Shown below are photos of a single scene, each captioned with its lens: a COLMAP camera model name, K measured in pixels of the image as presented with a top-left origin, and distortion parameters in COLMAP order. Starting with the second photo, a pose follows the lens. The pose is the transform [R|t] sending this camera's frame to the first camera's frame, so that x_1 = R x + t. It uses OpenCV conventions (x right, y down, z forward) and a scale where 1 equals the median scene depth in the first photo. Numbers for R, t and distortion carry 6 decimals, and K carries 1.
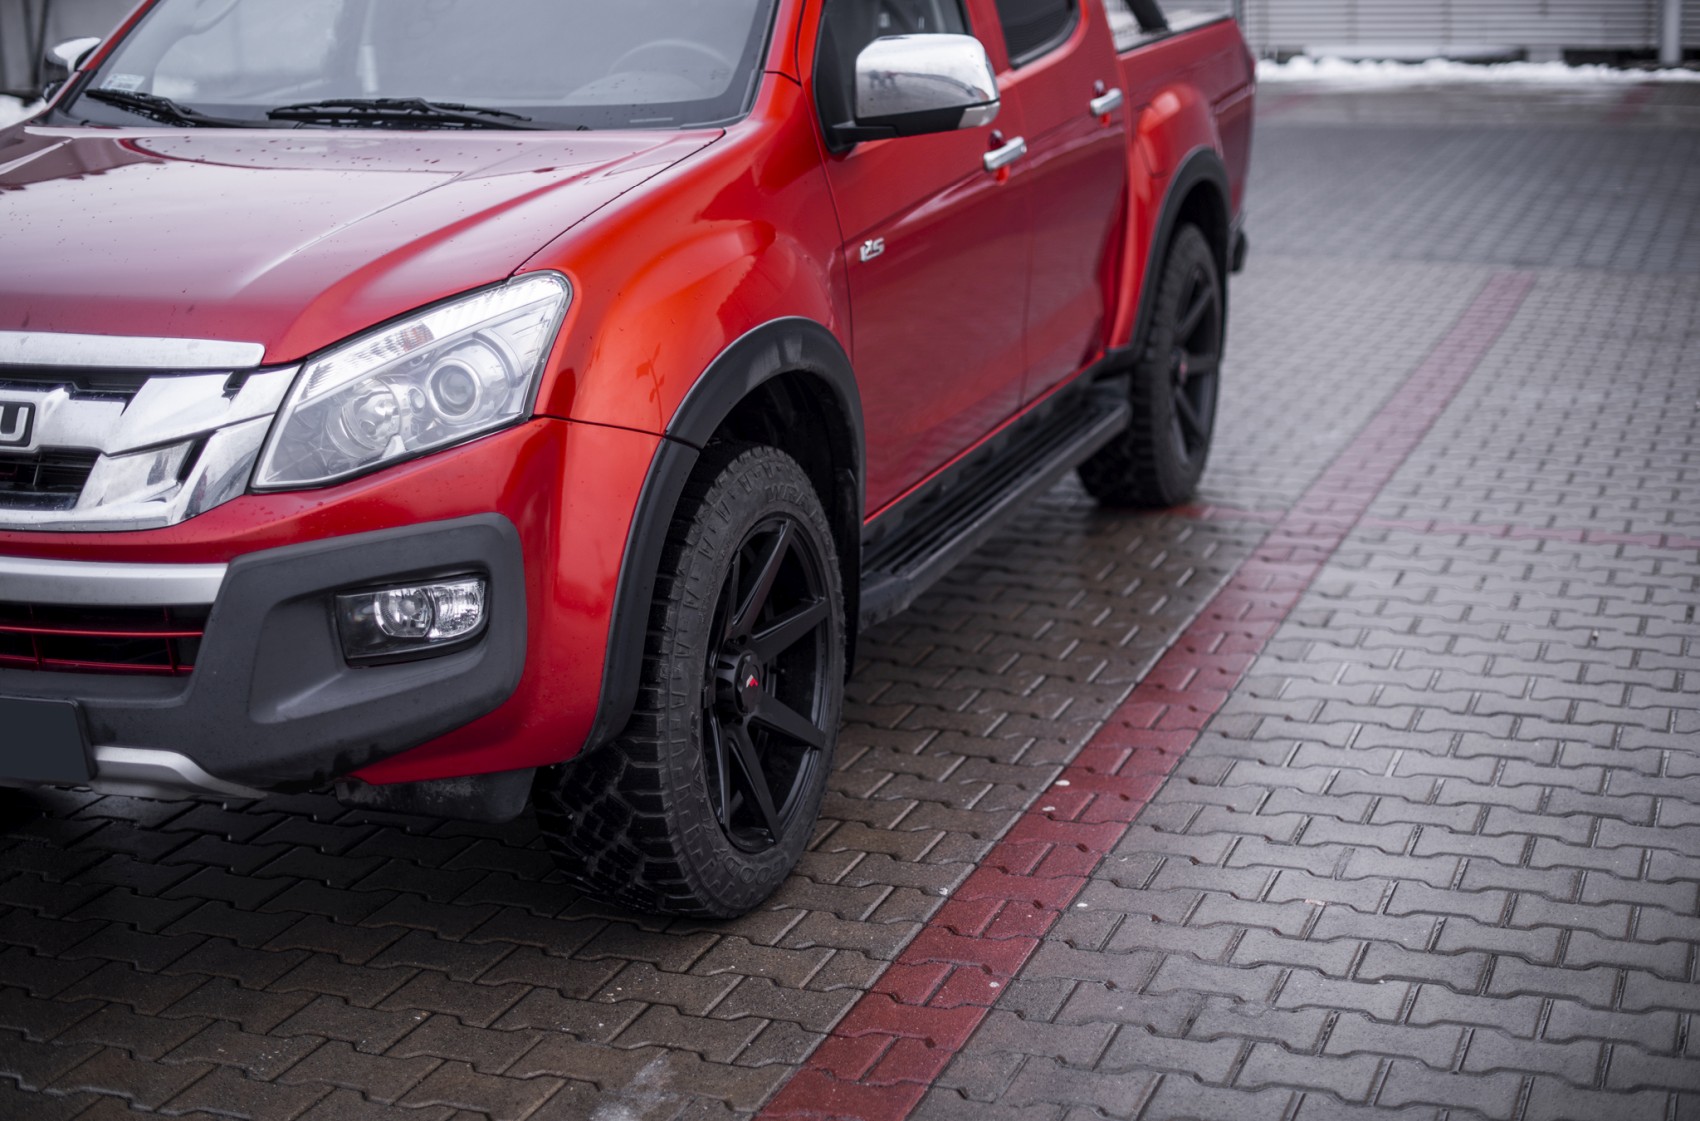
lens RADIAL K [[2541.2, 0, 882.5], [0, 2541.2, 559.6], [0, 0, 1]] dist [-0.149326, 0.116694]
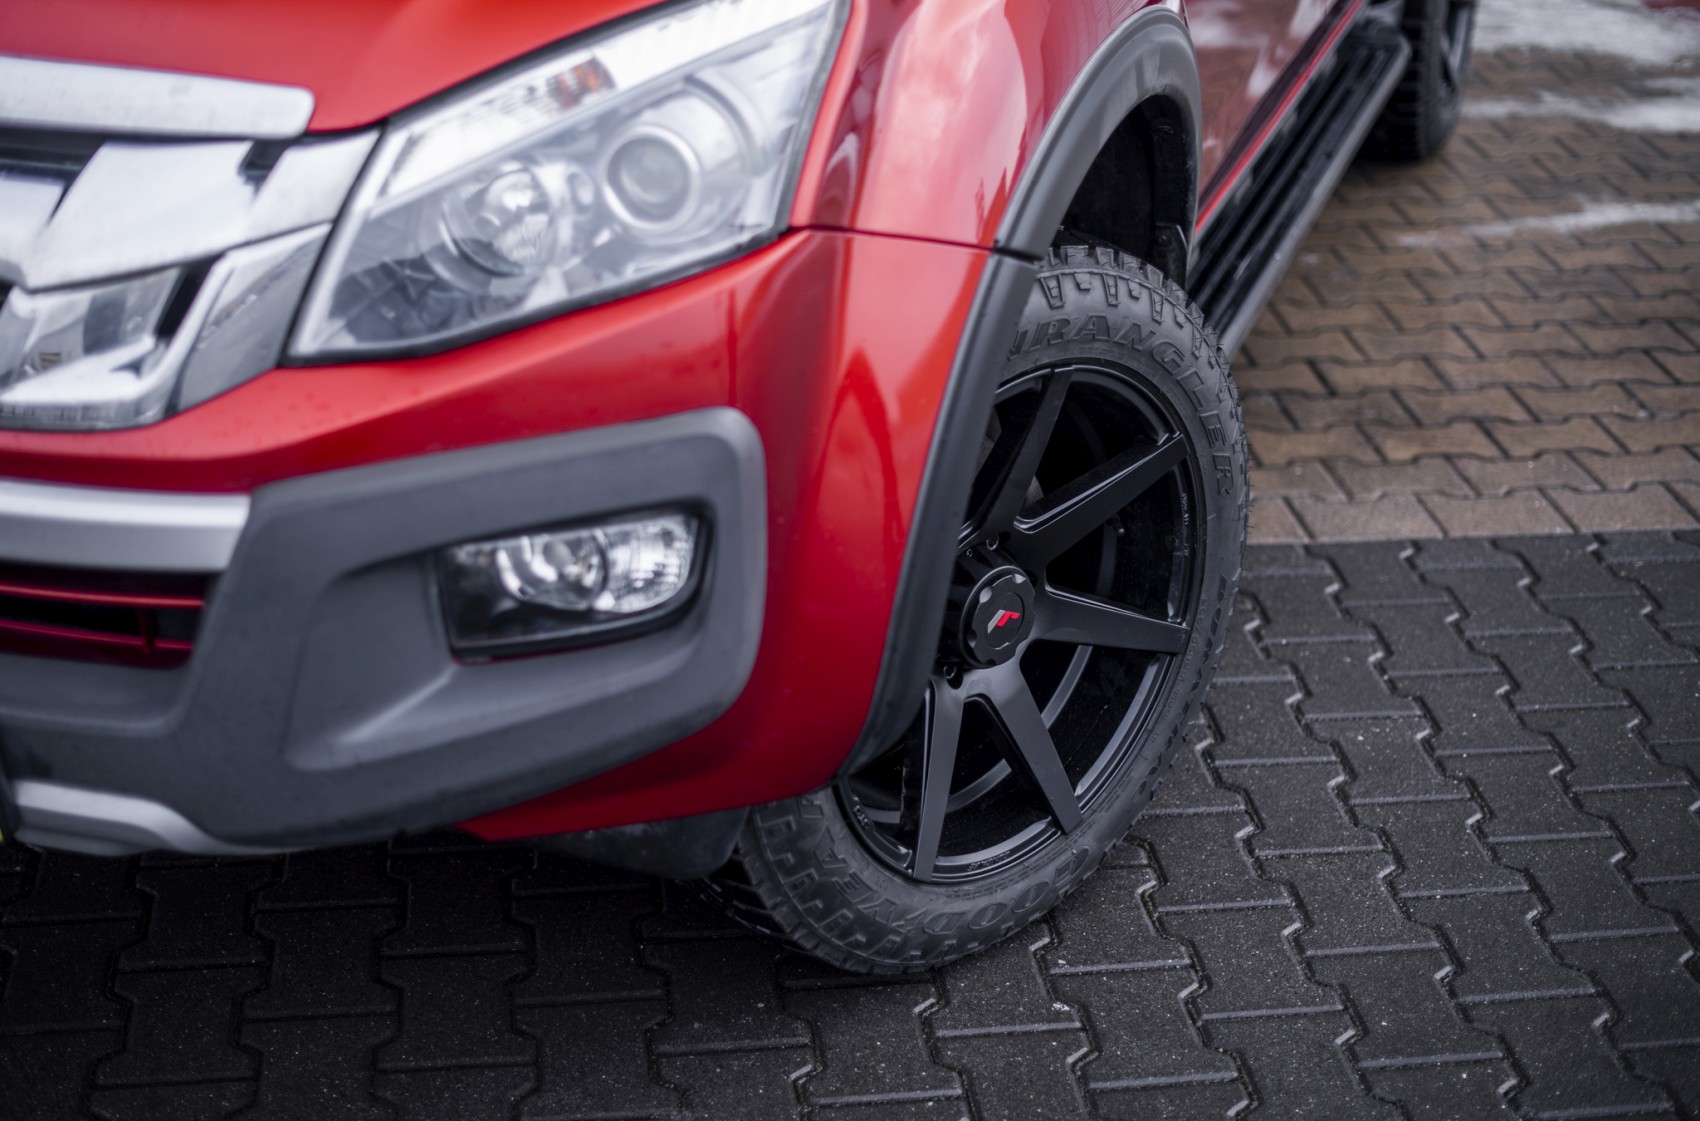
lens RADIAL K [[2554.6, 0, 850.3], [0, 2554.6, 539.7], [0, 0, 1]] dist [-0.158437, 0.200188]
pose [[0.999161, 0.038591, 0.013724, -0.131513], [-0.040513, 0.980470, 0.192450, -0.099987], [-0.006029, -0.192844, 0.981211, 0.437585]]
